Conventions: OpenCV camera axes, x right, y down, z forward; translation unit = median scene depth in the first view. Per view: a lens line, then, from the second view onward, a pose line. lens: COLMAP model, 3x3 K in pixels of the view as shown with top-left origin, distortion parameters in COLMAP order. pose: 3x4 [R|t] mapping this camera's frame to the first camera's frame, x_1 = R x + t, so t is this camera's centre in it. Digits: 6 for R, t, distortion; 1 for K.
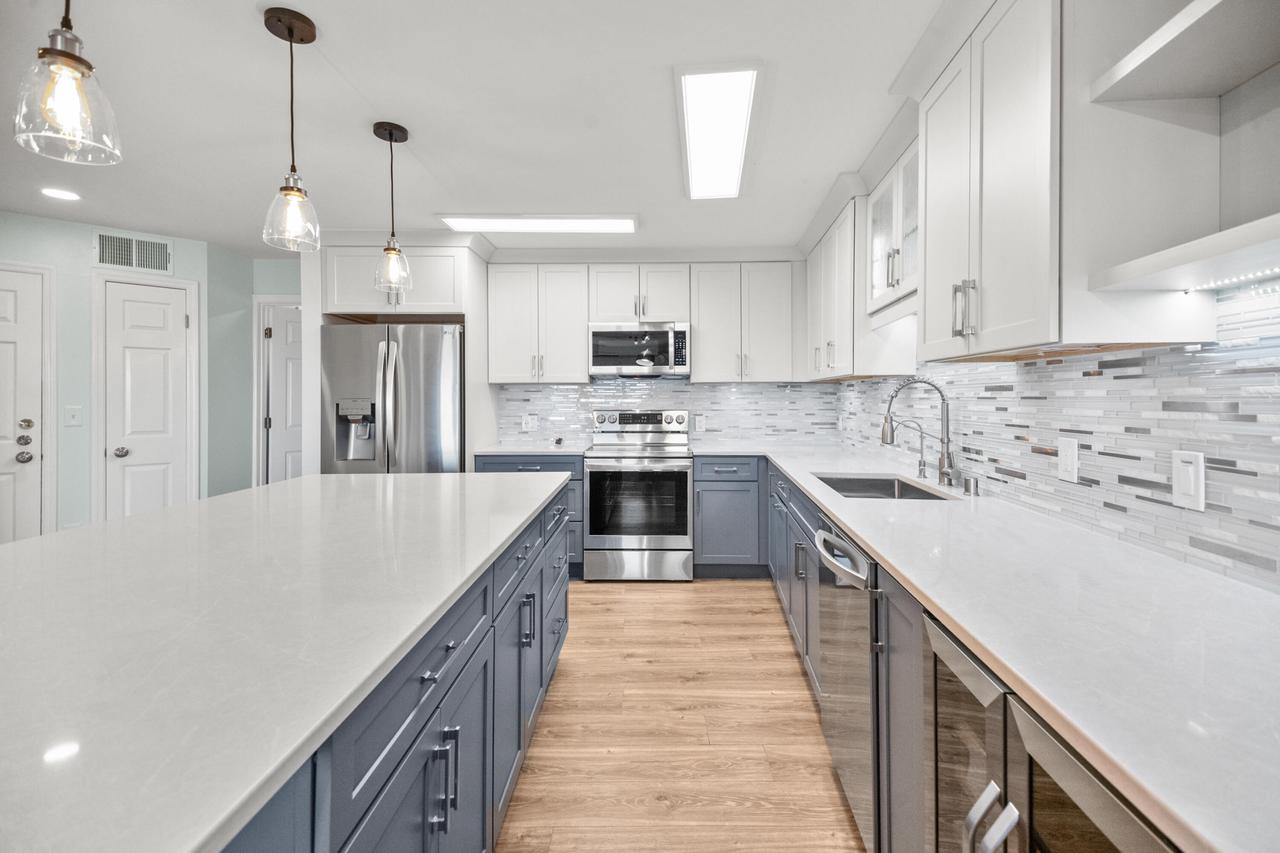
lens RADIAL K [[570.8, 0, 640.4], [0, 570.8, 400.1], [0, 0, 1]] dist [0.061243, -0.020865]
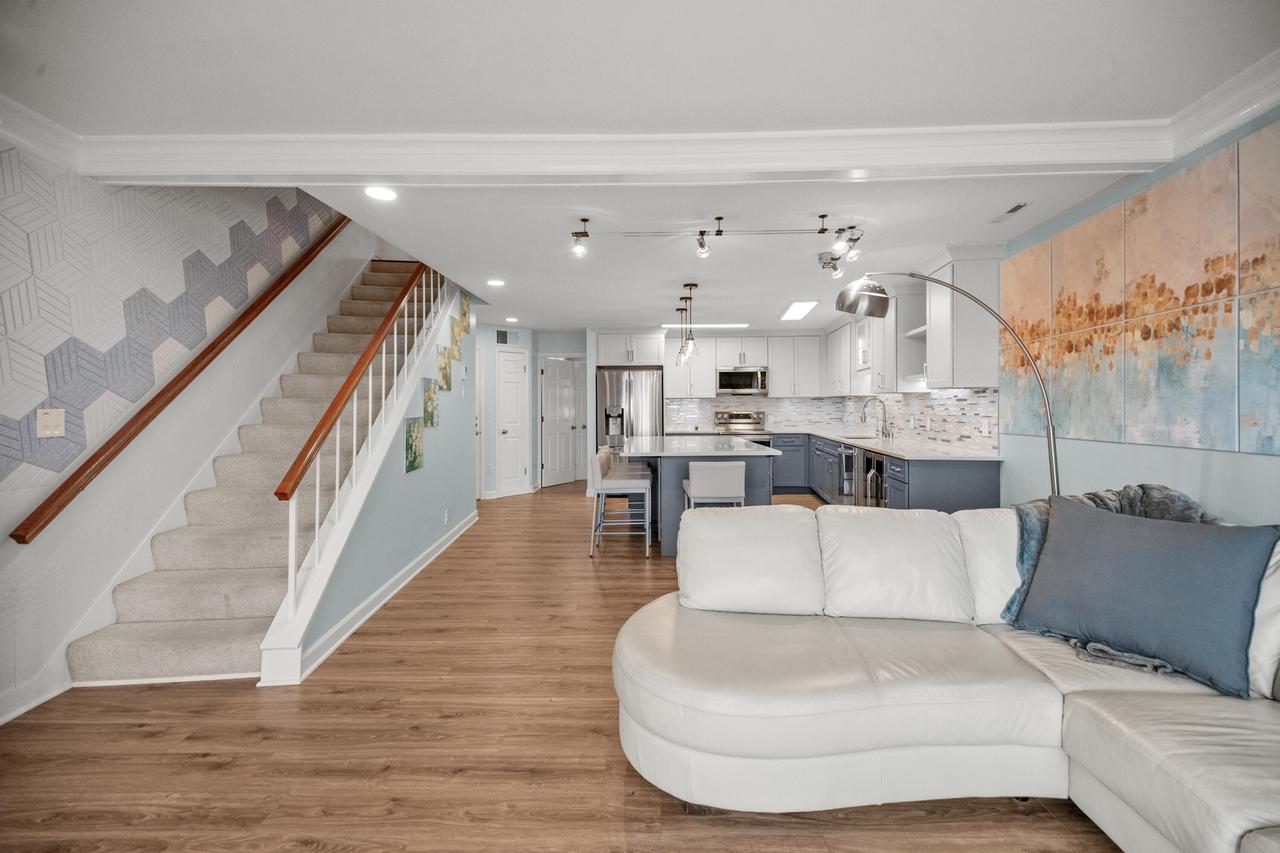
lens RADIAL K [[561.7, 0, 642.8], [0, 561.7, 410.4], [0, 0, 1]] dist [0.045097, -0.019905]
pose [[0.999977, -0.003450, -0.005905, -0.574054], [0.003476, 0.999985, 0.004264, 0.006871], [0.005890, -0.004285, 0.999973, -1.616423]]
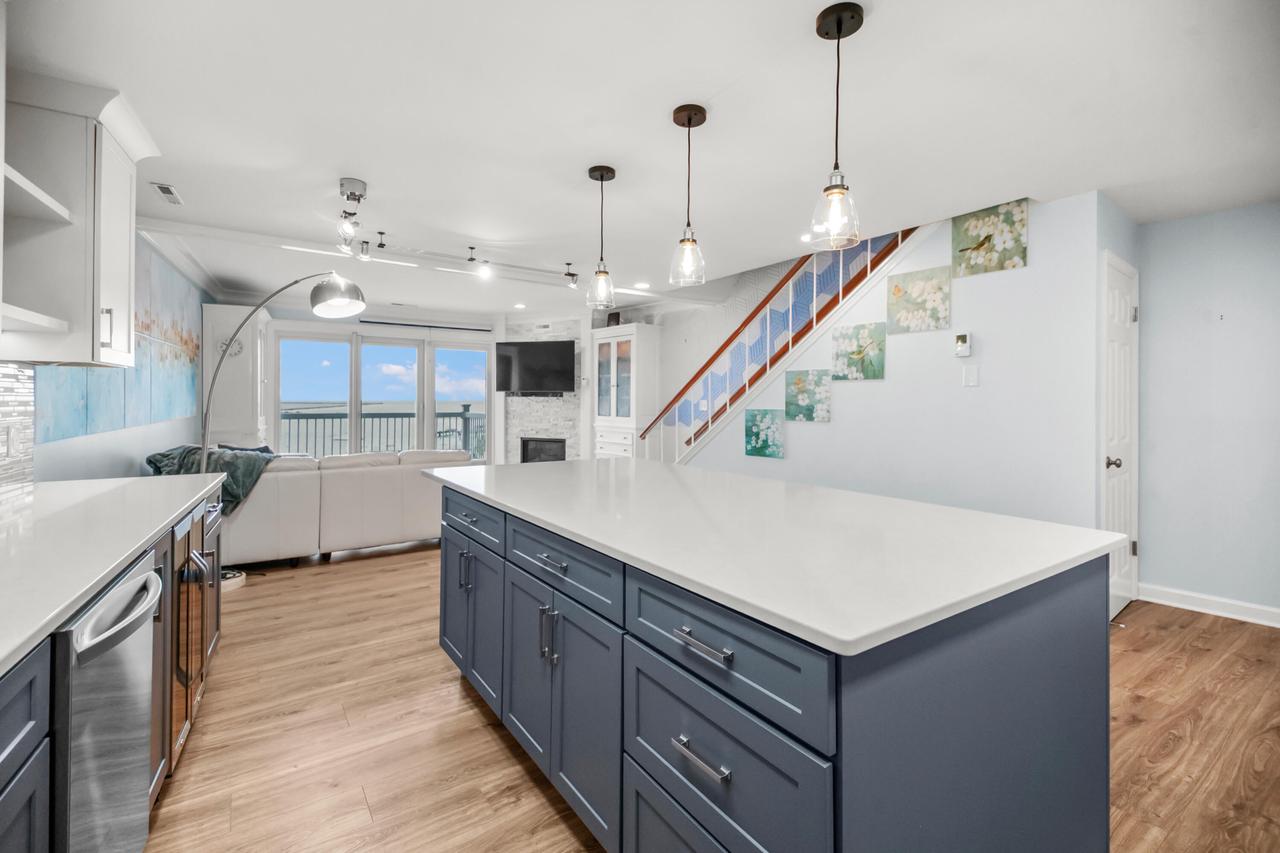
lens RADIAL K [[576.8, 0, 634.8], [0, 576.8, 393.2], [0, 0, 1]] dist [0.051676, -0.023224]
pose [[-0.822430, -0.011194, -0.568757, 0.199727], [-0.007173, 0.999931, -0.009309, 0.000085], [0.568822, -0.003576, -0.822453, 1.473120]]
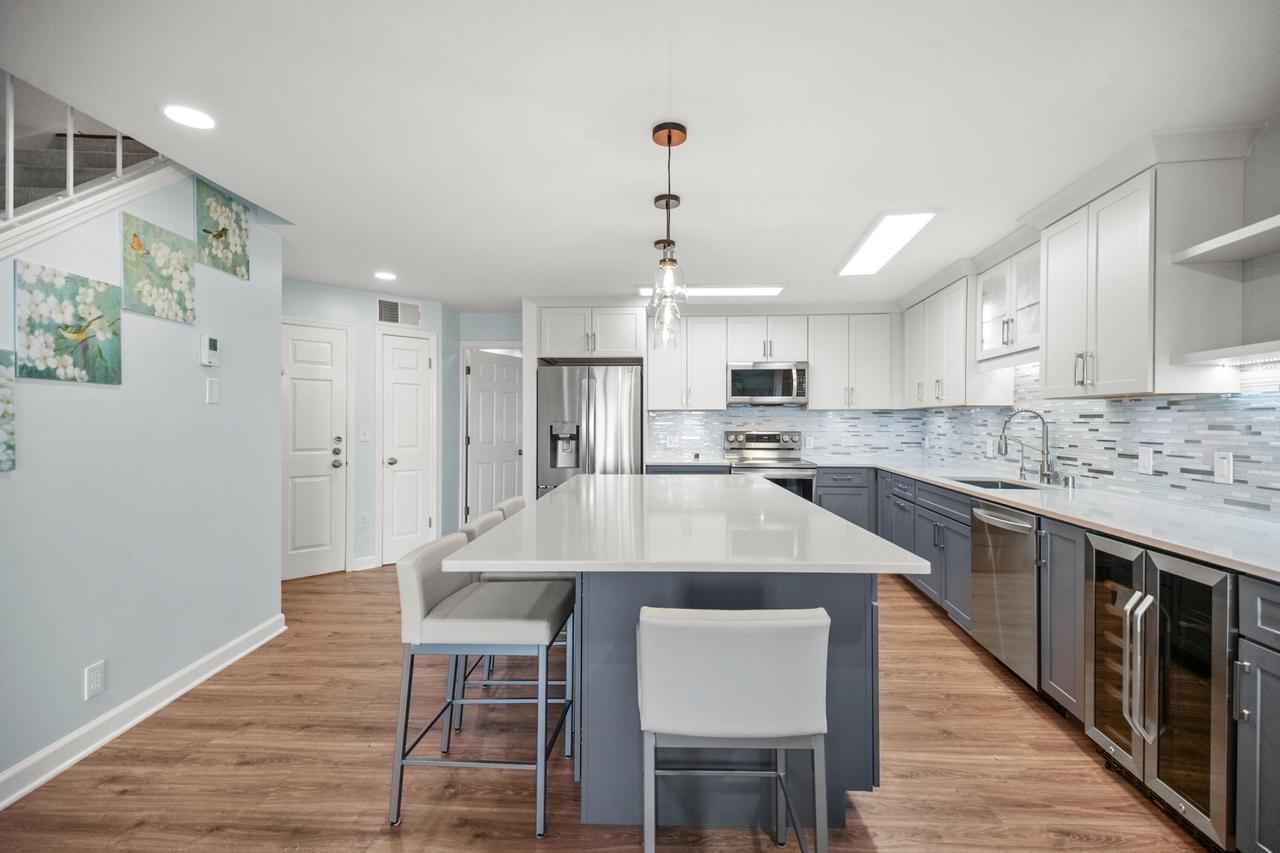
lens RADIAL K [[559.0, 0, 642.7], [0, 559.0, 424.2], [0, 0, 1]] dist [0.056790, -0.018729]
pose [[0.999705, 0.002659, -0.024128, -0.430221], [-0.002637, 0.999996, 0.000964, 0.001928], [0.024131, -0.000900, 0.999708, -0.435029]]
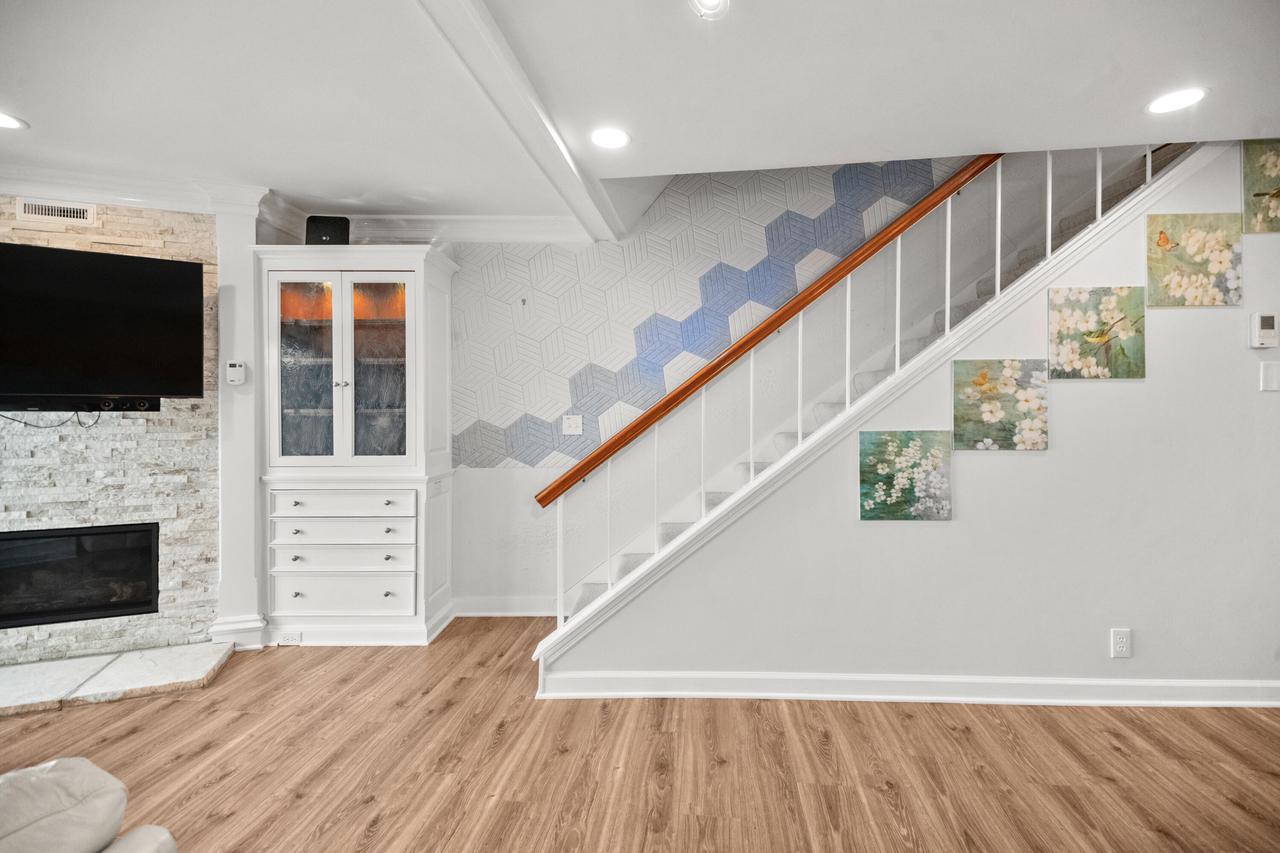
lens RADIAL K [[561.7, 0, 642.8], [0, 561.7, 410.4], [0, 0, 1]] dist [0.045097, -0.019905]
pose [[-0.099075, -0.006023, -0.995062, -0.217586], [0.001671, 0.999979, -0.006219, 0.001838], [0.995079, -0.002279, -0.099063, -0.278551]]
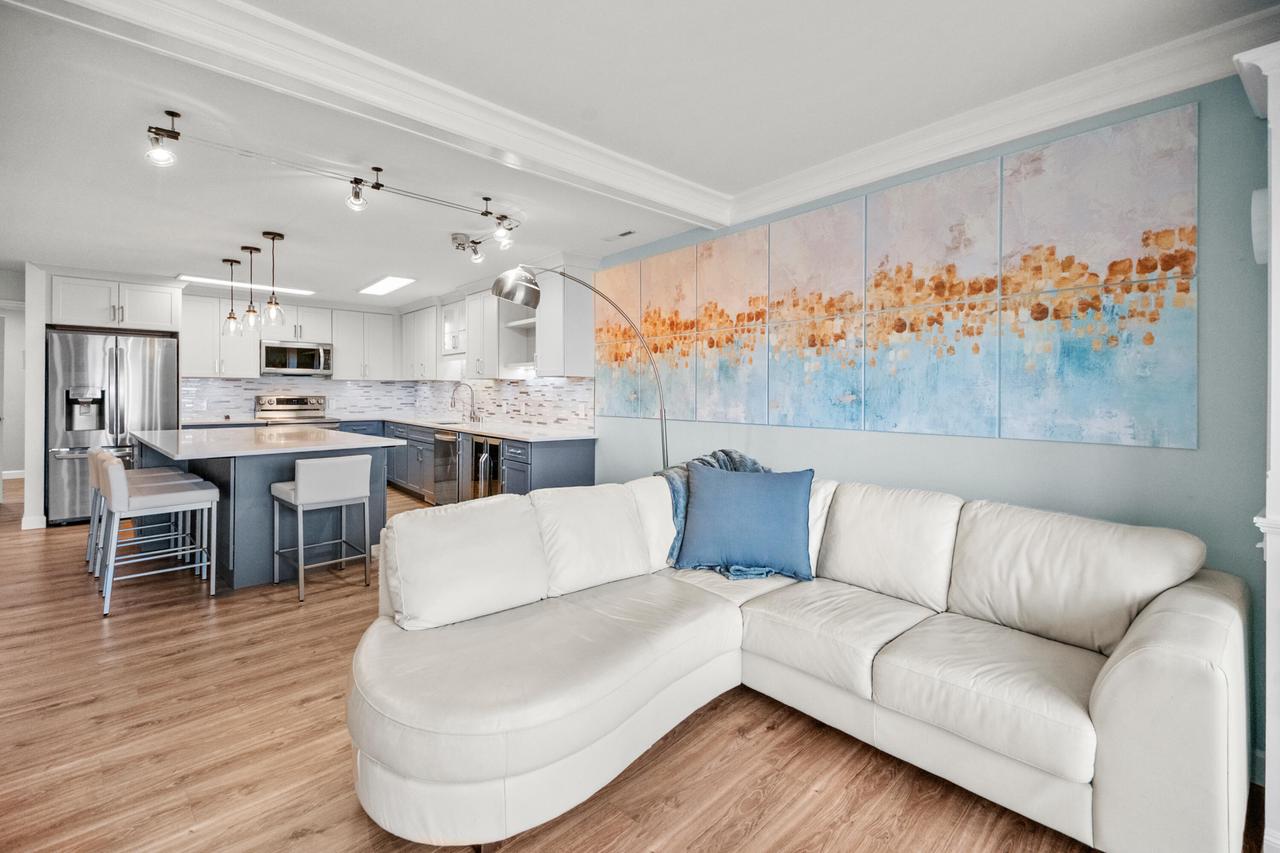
lens RADIAL K [[576.8, 0, 634.8], [0, 576.8, 393.2], [0, 0, 1]] dist [0.051676, -0.023224]
pose [[0.708363, 0.005323, 0.705828, -0.860551], [-0.007299, 0.999973, -0.000216, 0.005273], [-0.705811, -0.004999, 0.708383, -1.477879]]
